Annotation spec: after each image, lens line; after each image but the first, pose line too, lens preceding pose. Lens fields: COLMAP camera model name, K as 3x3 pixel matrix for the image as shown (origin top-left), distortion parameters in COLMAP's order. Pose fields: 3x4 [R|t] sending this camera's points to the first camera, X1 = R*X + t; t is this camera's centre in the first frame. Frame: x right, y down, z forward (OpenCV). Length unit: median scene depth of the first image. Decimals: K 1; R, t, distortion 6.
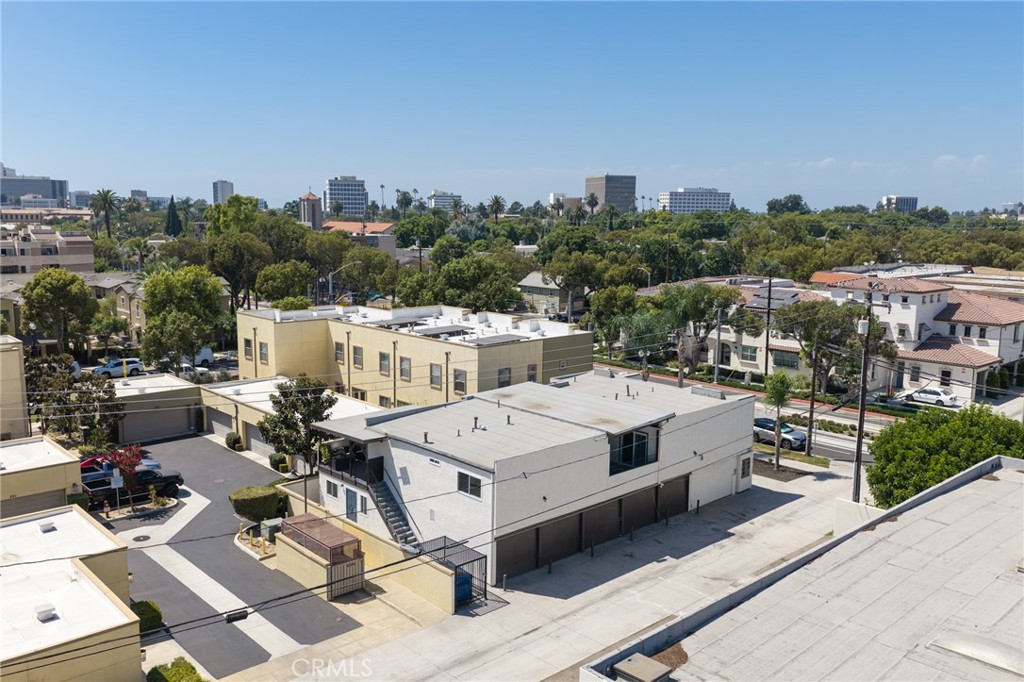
lens RADIAL K [[844.9, 0, 512.0], [0, 844.9, 341.0], [0, 0, 1]] dist [0.038827, -0.079806]
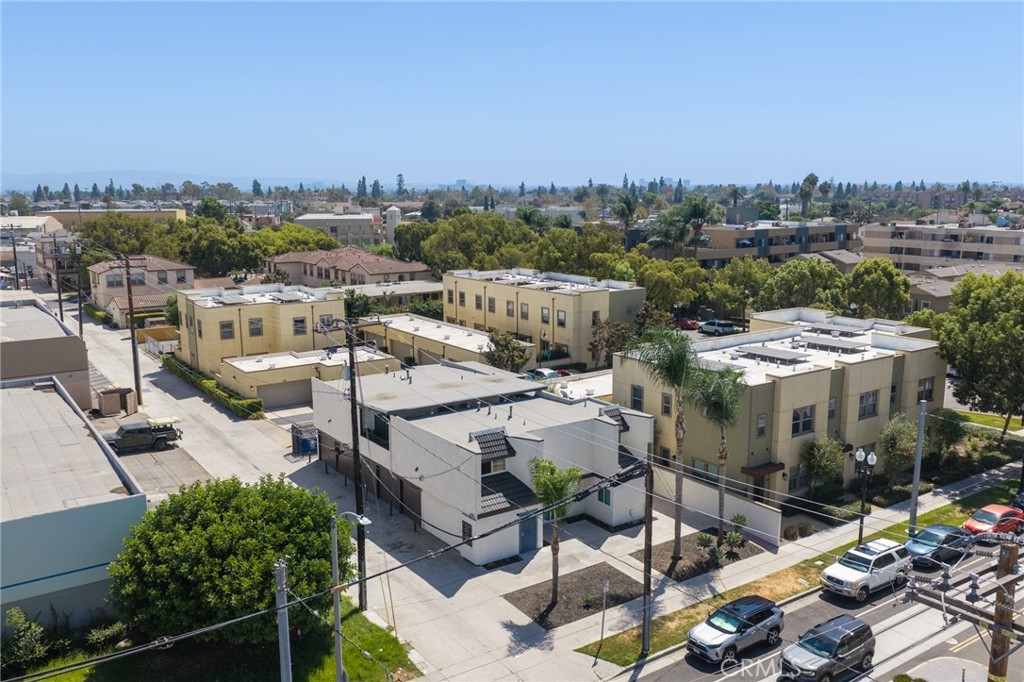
lens RADIAL K [[853.2, 0, 512.0], [0, 853.2, 341.0], [0, 0, 1]] dist [0.009376, -0.002148]
pose [[-0.145355, 0.165499, -0.975439, 0.963454], [-0.139078, 0.972703, 0.185759, -0.178558], [0.979556, 0.162663, -0.118371, 1.017803]]
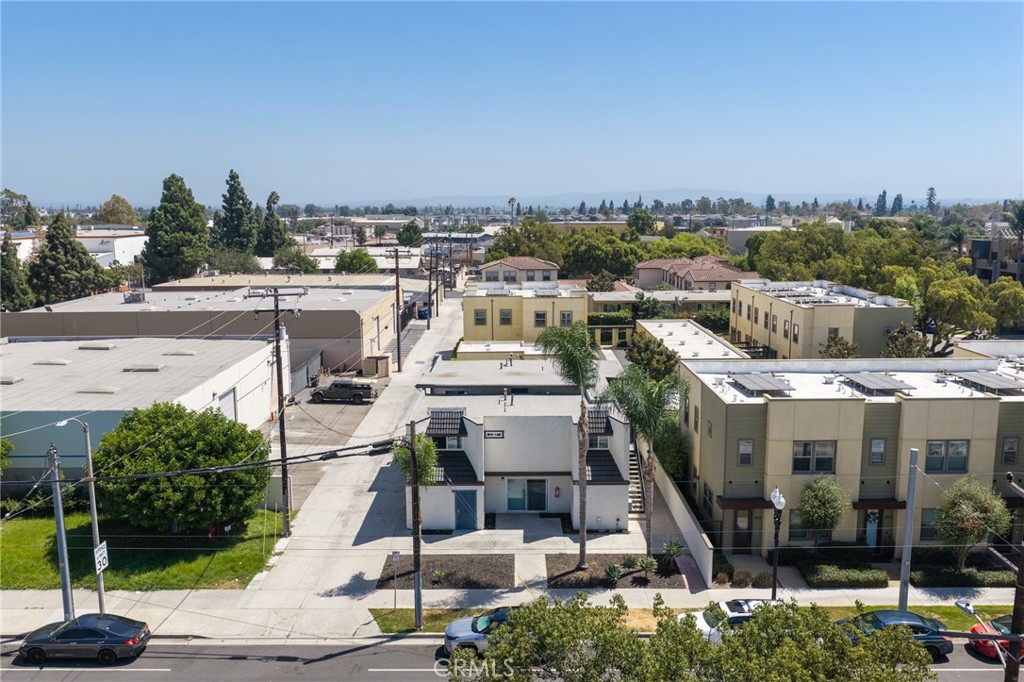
lens RADIAL K [[844.9, 0, 512.0], [0, 844.9, 341.0], [0, 0, 1]] dist [0.038827, -0.079806]
pose [[-0.683654, 0.107758, -0.721807, 0.760667], [-0.106353, 0.963770, 0.244613, -0.222694], [0.722015, 0.243997, -0.647426, 1.484854]]
